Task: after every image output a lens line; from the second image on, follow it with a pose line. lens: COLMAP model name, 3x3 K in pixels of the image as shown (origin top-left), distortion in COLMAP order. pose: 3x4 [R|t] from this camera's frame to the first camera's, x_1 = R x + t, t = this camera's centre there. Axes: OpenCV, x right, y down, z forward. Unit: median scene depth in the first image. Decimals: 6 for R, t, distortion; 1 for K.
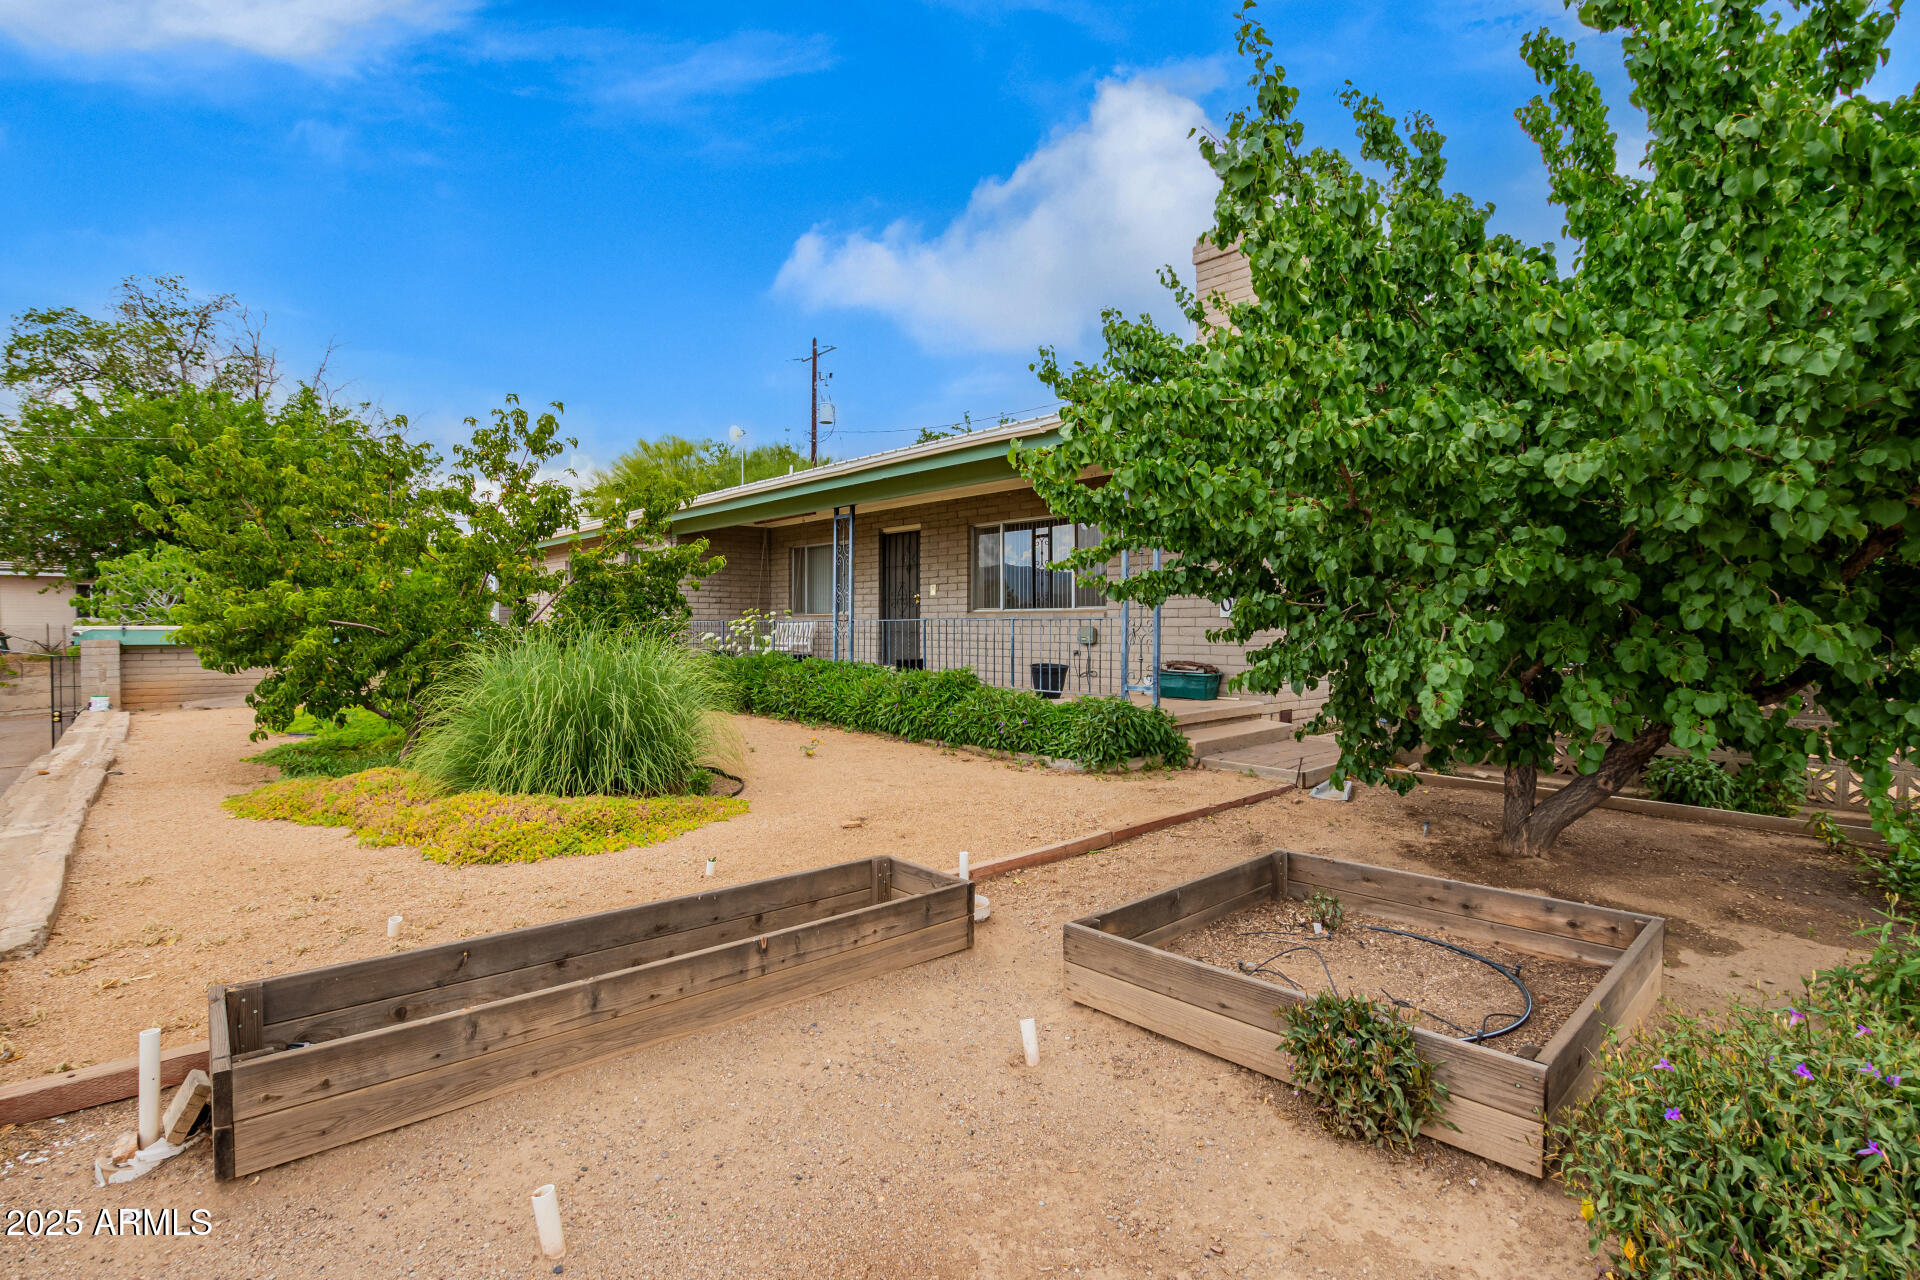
lens RADIAL K [[882.5, 0, 949.4], [0, 882.5, 642.5], [0, 0, 1]] dist [-0.017135, 0.000429]
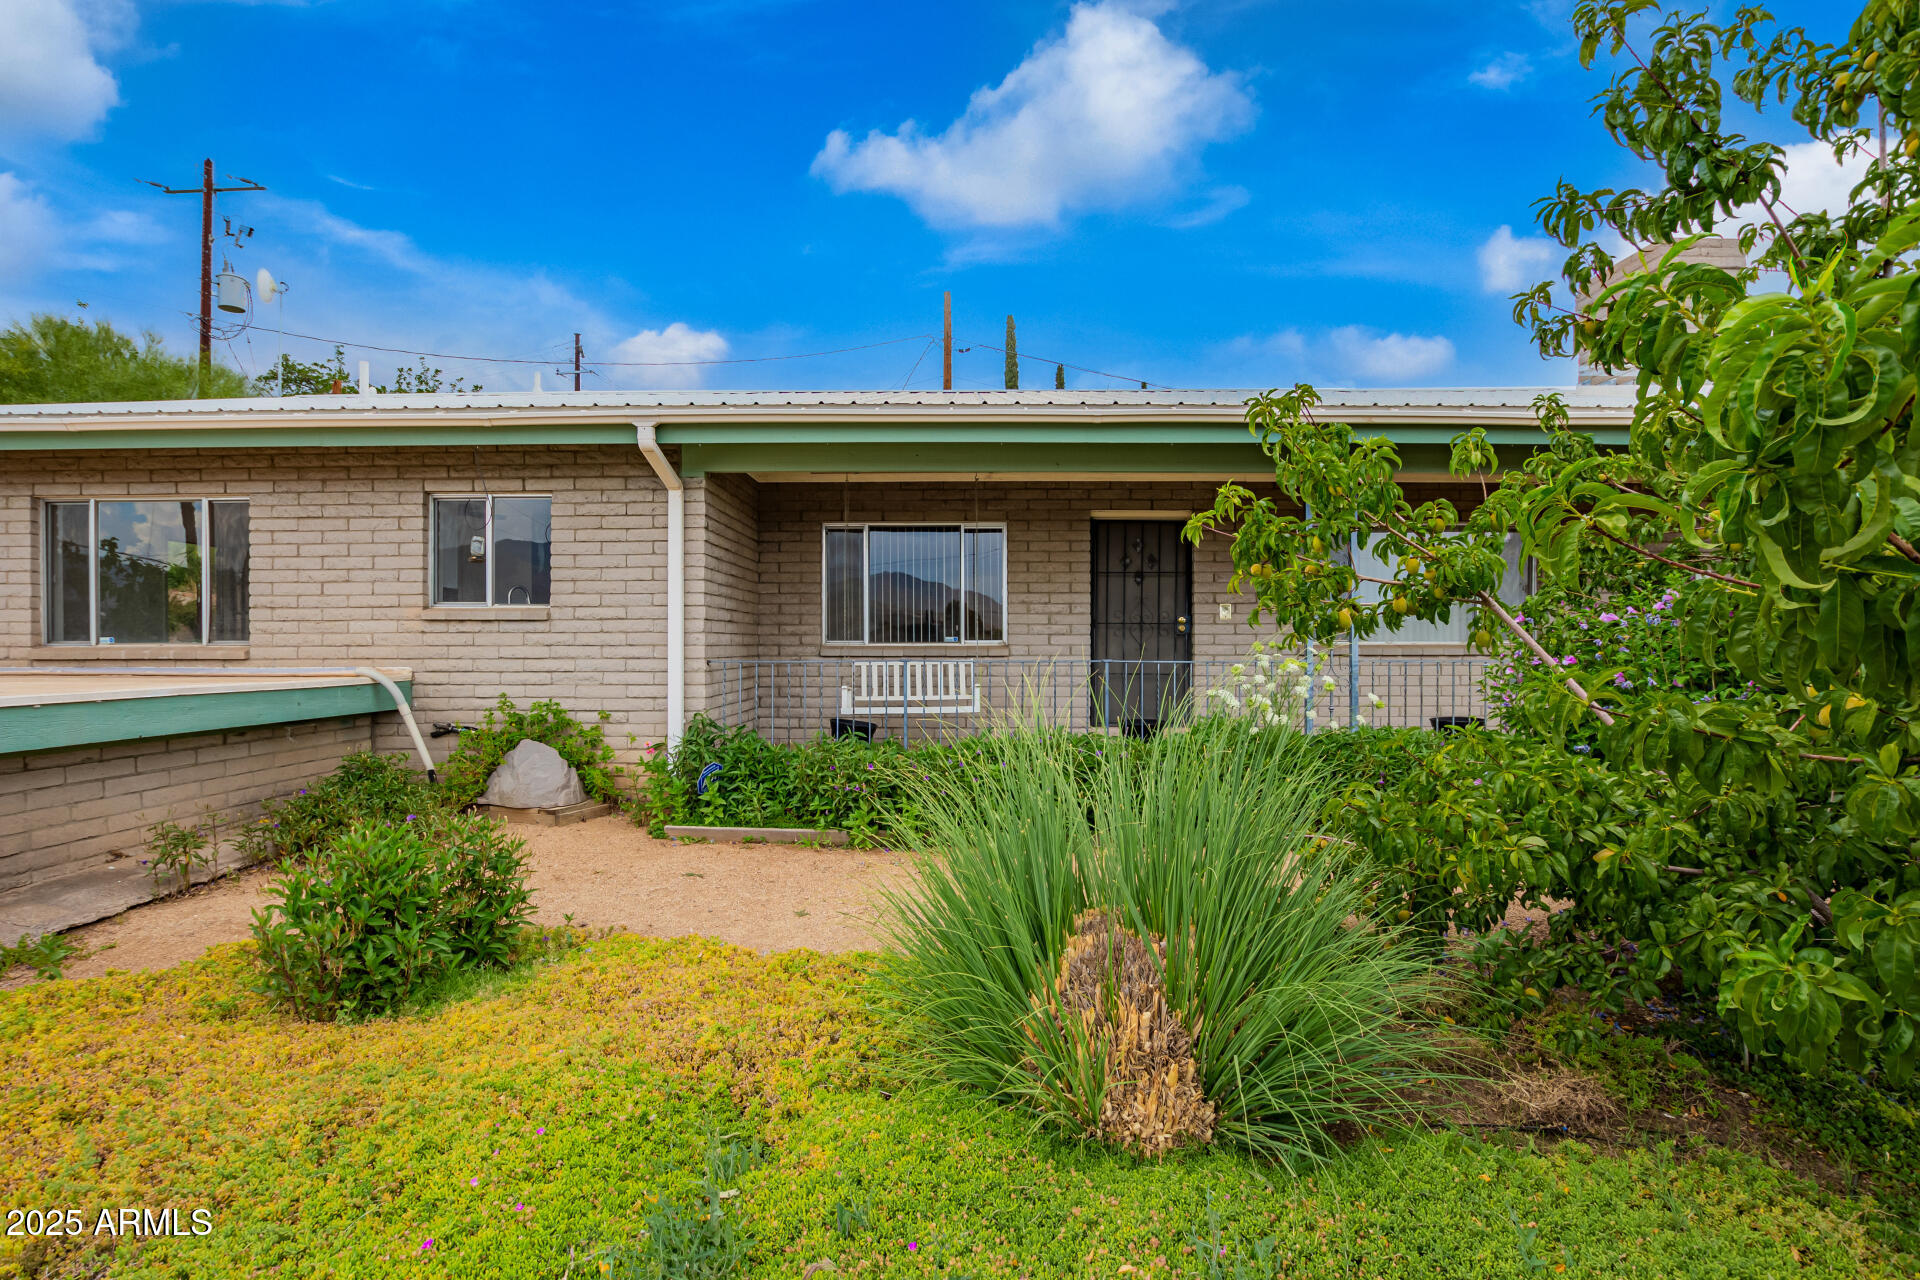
lens RADIAL K [[882.5, 0, 949.4], [0, 882.5, 642.5], [0, 0, 1]] dist [-0.017135, 0.000429]
pose [[0.669827, 0.010434, 0.742444, -0.550455], [0.008799, 0.999720, -0.021988, -0.018370], [-0.742465, 0.021261, 0.669548, 0.568516]]
